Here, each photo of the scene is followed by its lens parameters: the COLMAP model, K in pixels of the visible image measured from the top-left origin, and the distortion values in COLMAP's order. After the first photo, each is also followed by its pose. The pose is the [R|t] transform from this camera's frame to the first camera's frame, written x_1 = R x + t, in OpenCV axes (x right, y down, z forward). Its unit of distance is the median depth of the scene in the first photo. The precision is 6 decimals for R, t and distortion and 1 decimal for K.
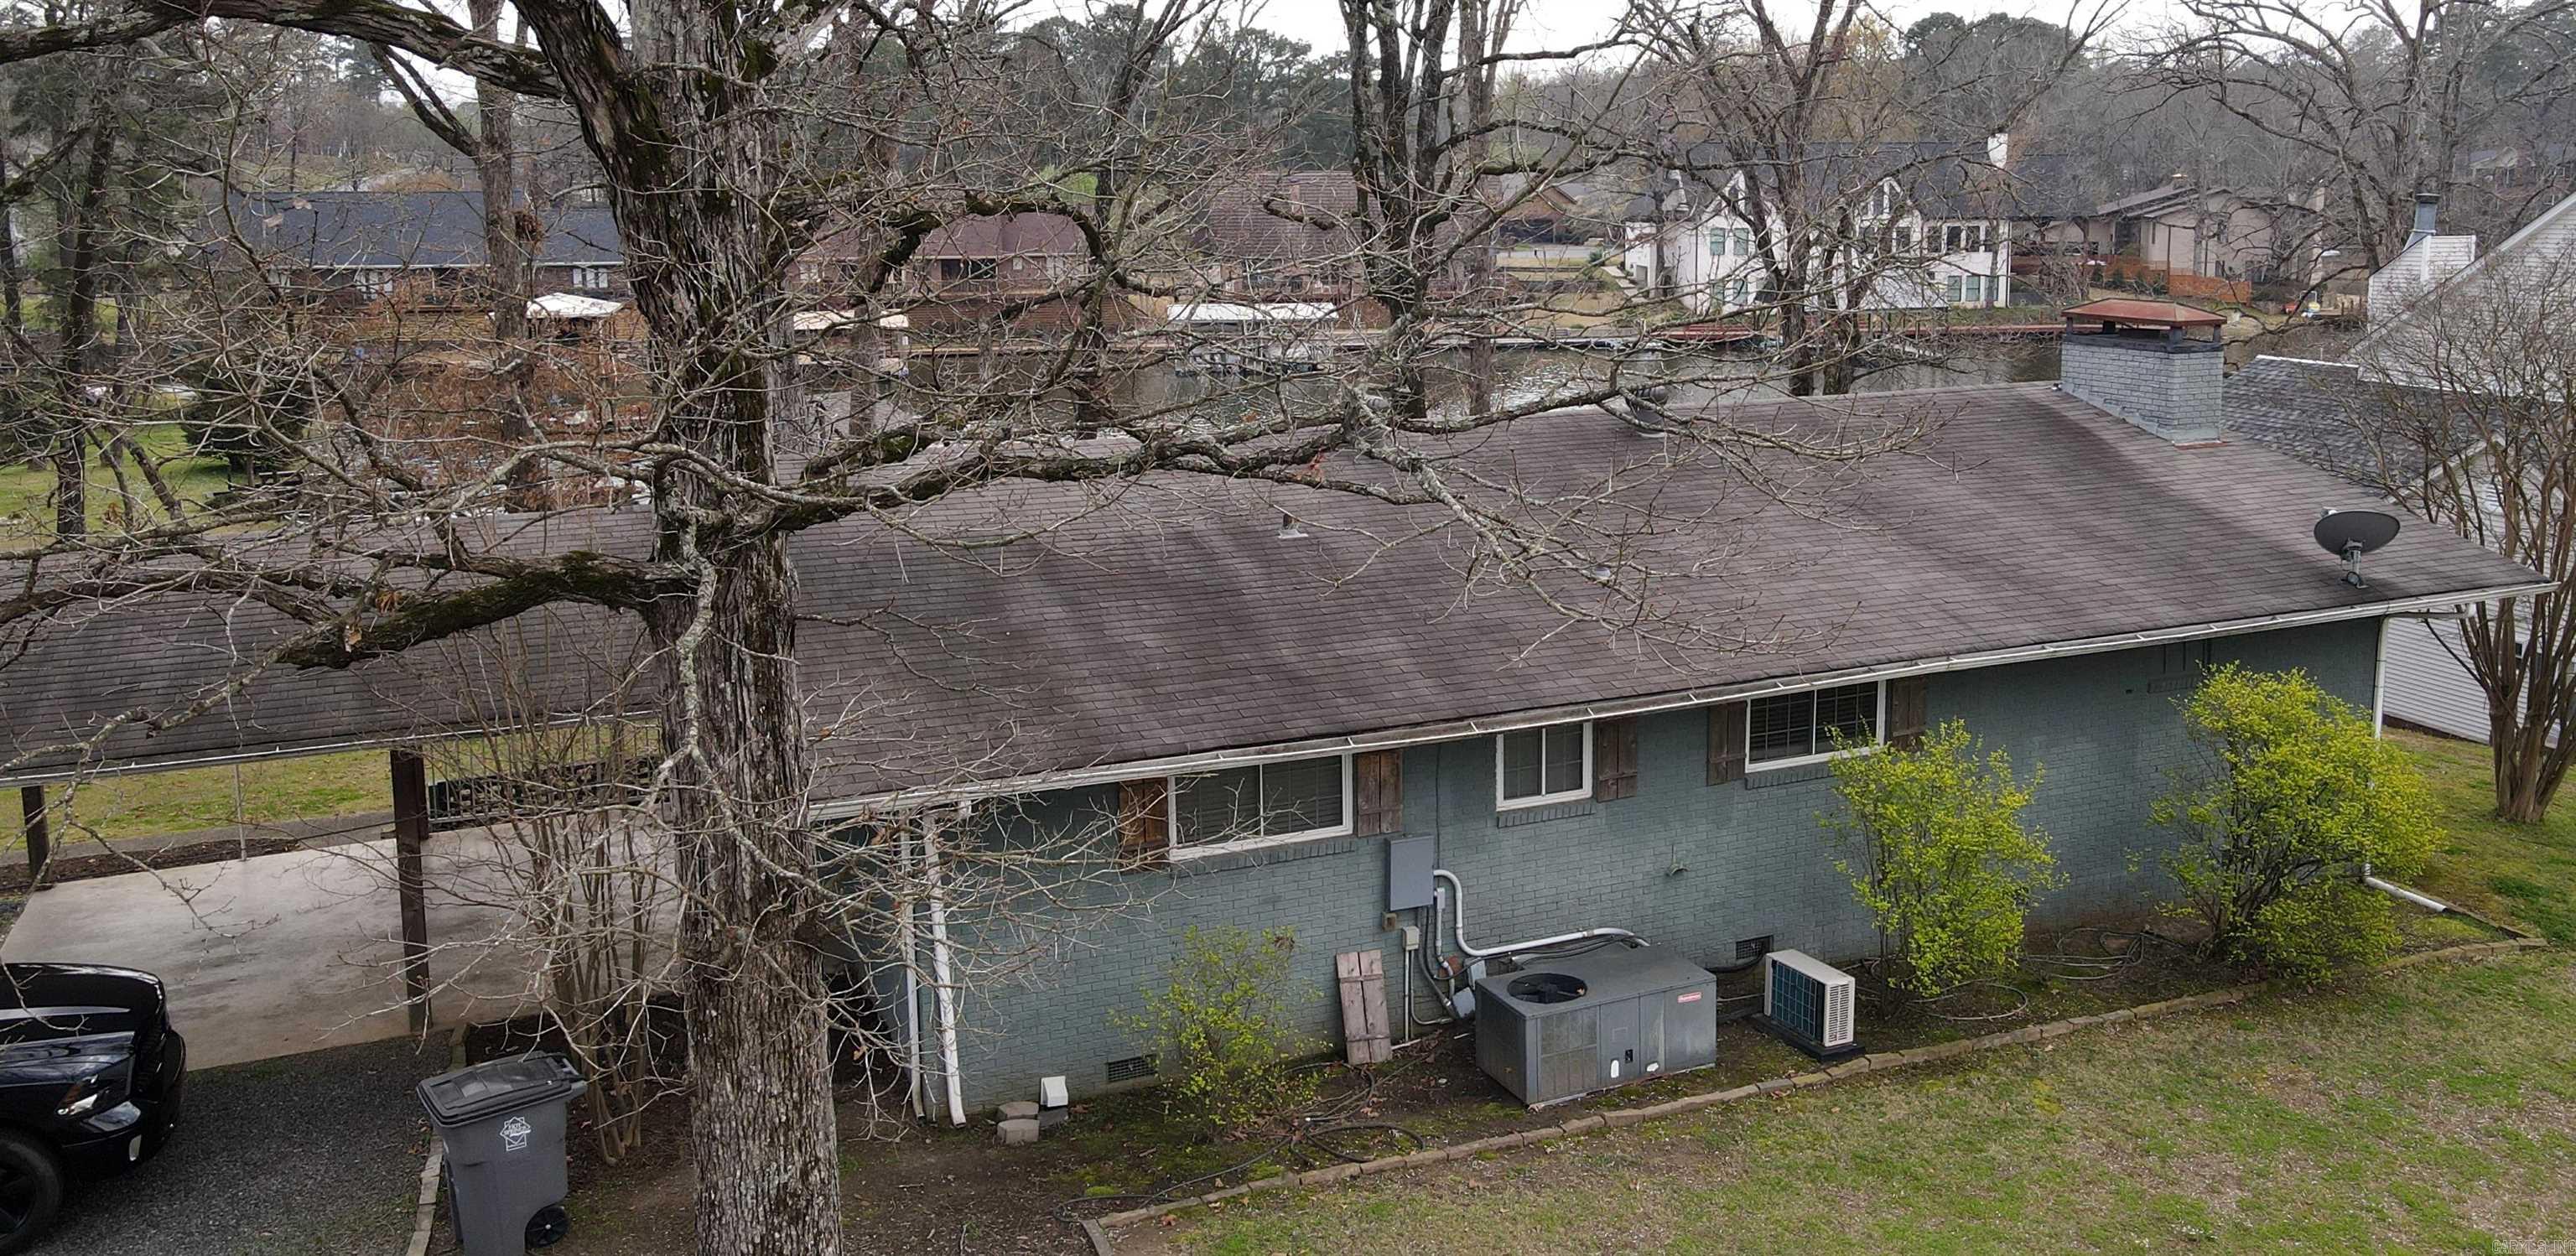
lens RADIAL K [[2048.9, 0, 1406.3], [0, 2048.9, 466.4], [0, 0, 1]] dist [0.009588, 0.003816]
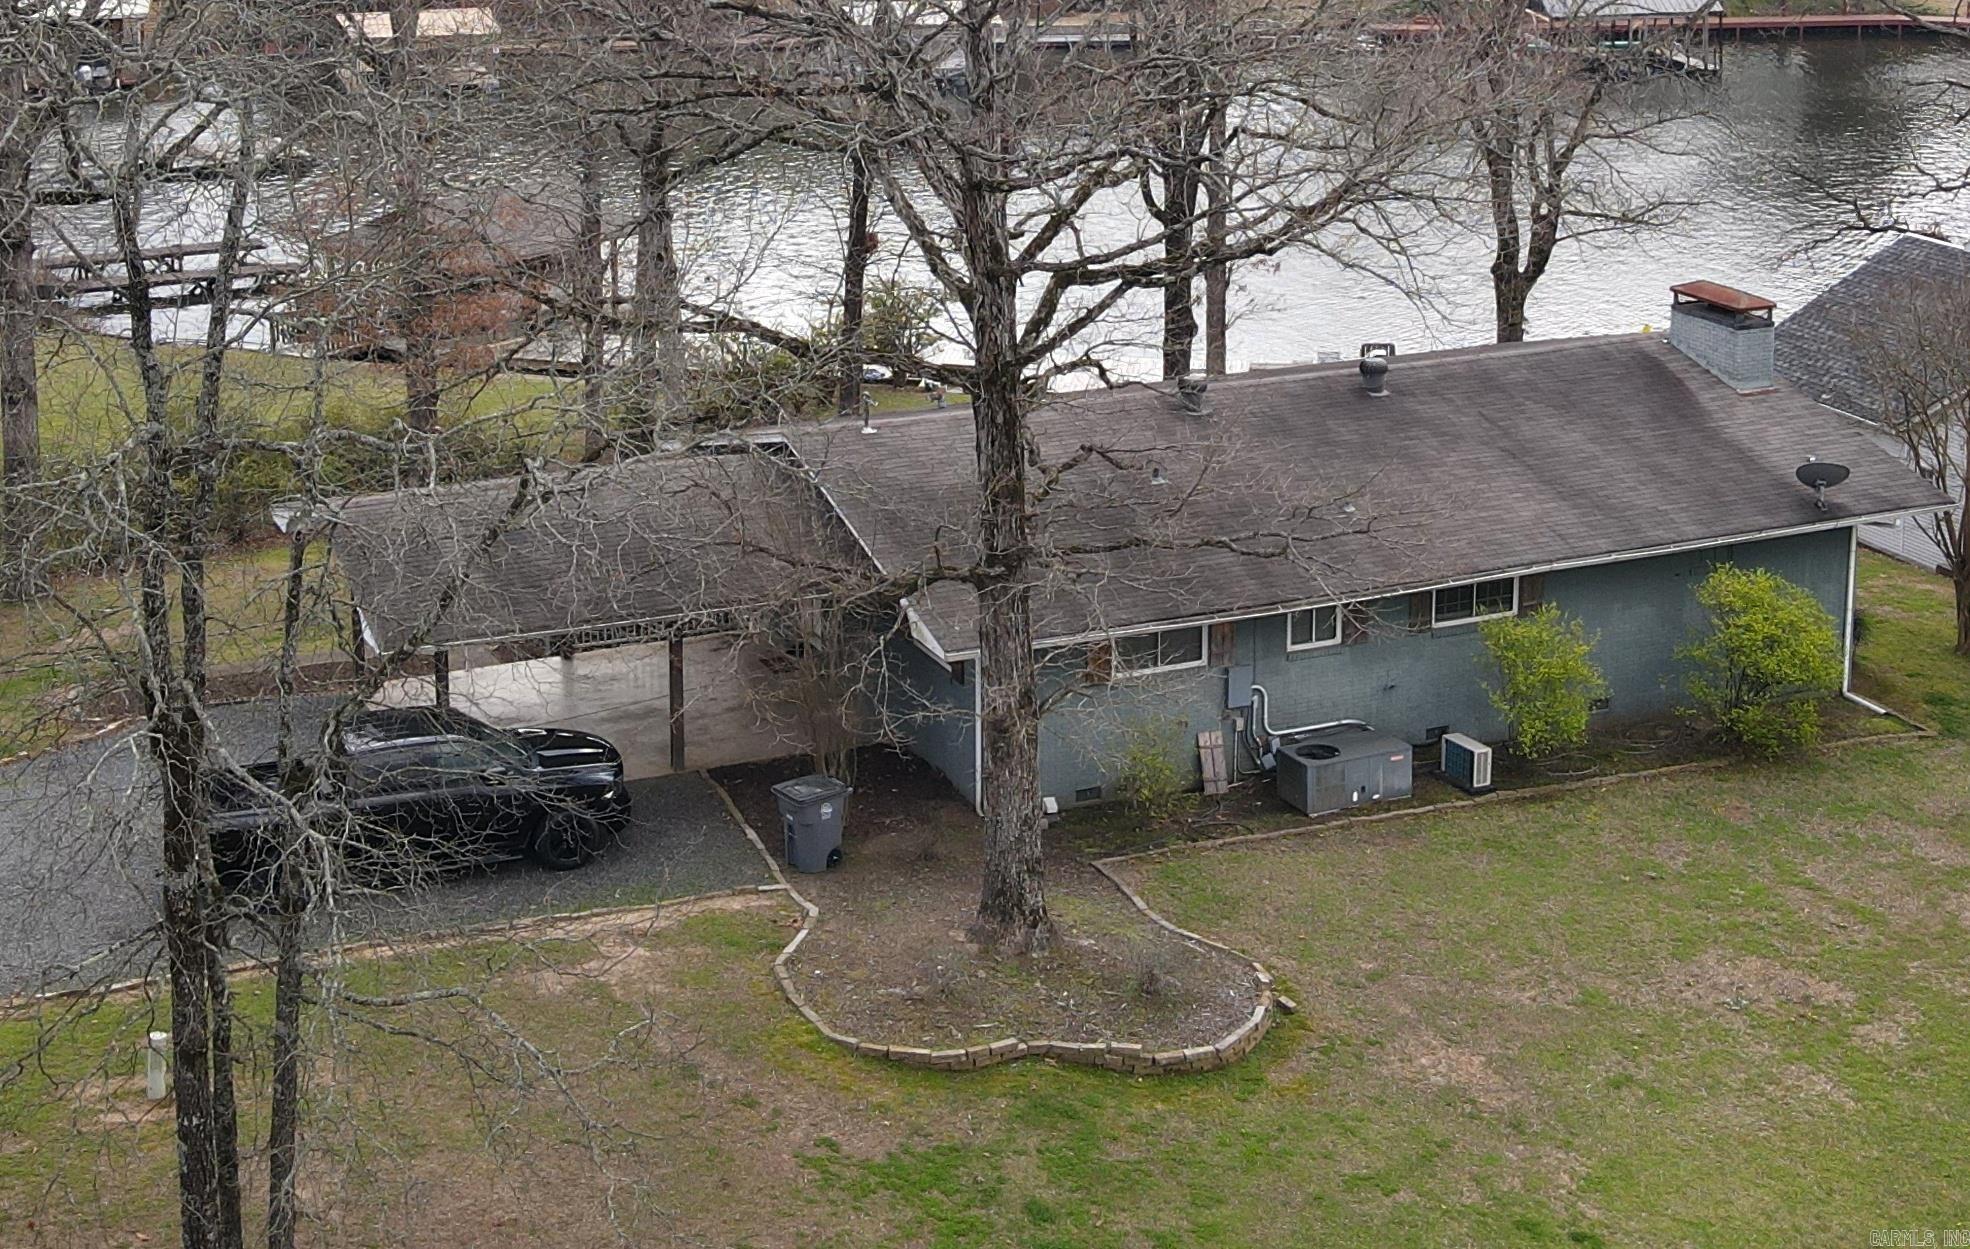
lens RADIAL K [[2933.2, 0, 992.0], [0, 2933.2, 131.2], [0, 0, 1]] dist [-0.024056, 0.086971]
pose [[0.999953, 0.006118, -0.007500, -0.192146], [-0.006011, 0.999879, 0.014333, -0.310476], [0.007587, -0.014287, 0.999869, -1.494493]]
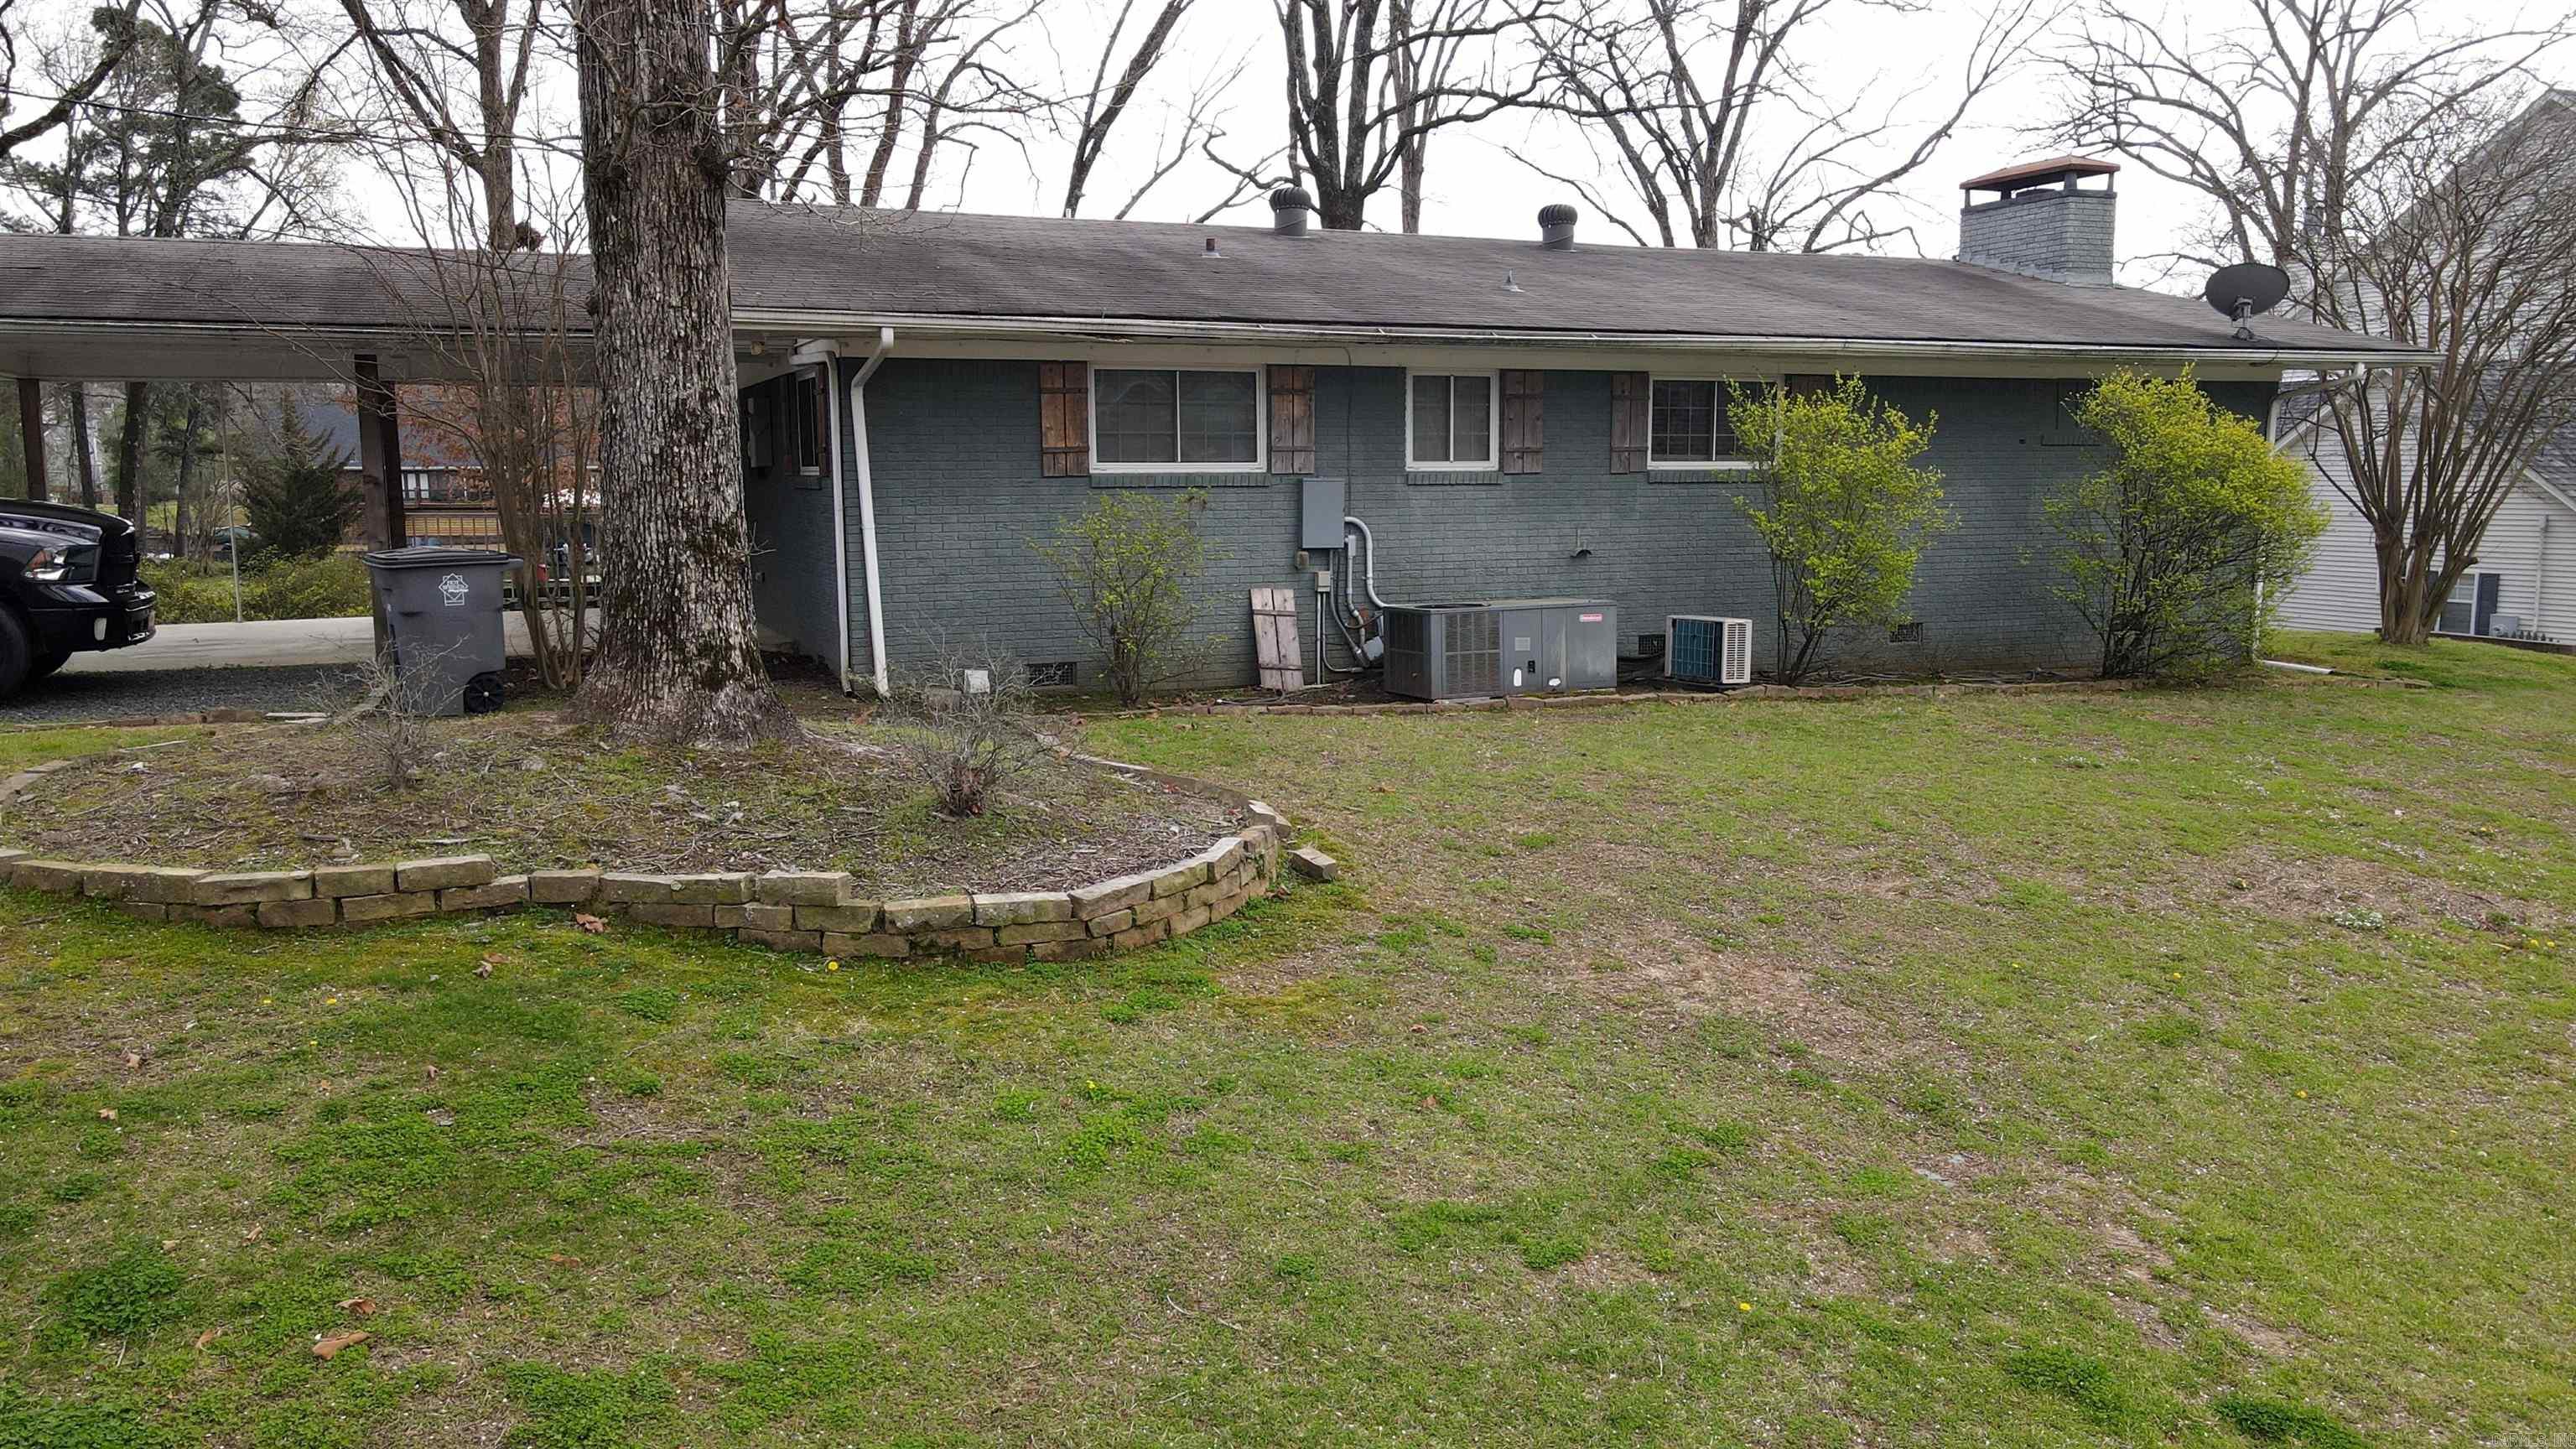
lens RADIAL K [[1888.6, 0, 1295.6], [0, 1888.6, 724.9], [0, 0, 1]] dist [-0.005684, 0.035369]
pose [[0.999505, 0.003519, -0.031249, 0.018637], [-0.003602, 0.999990, -0.002611, 0.303931], [0.031240, 0.002722, 0.999508, 0.042313]]
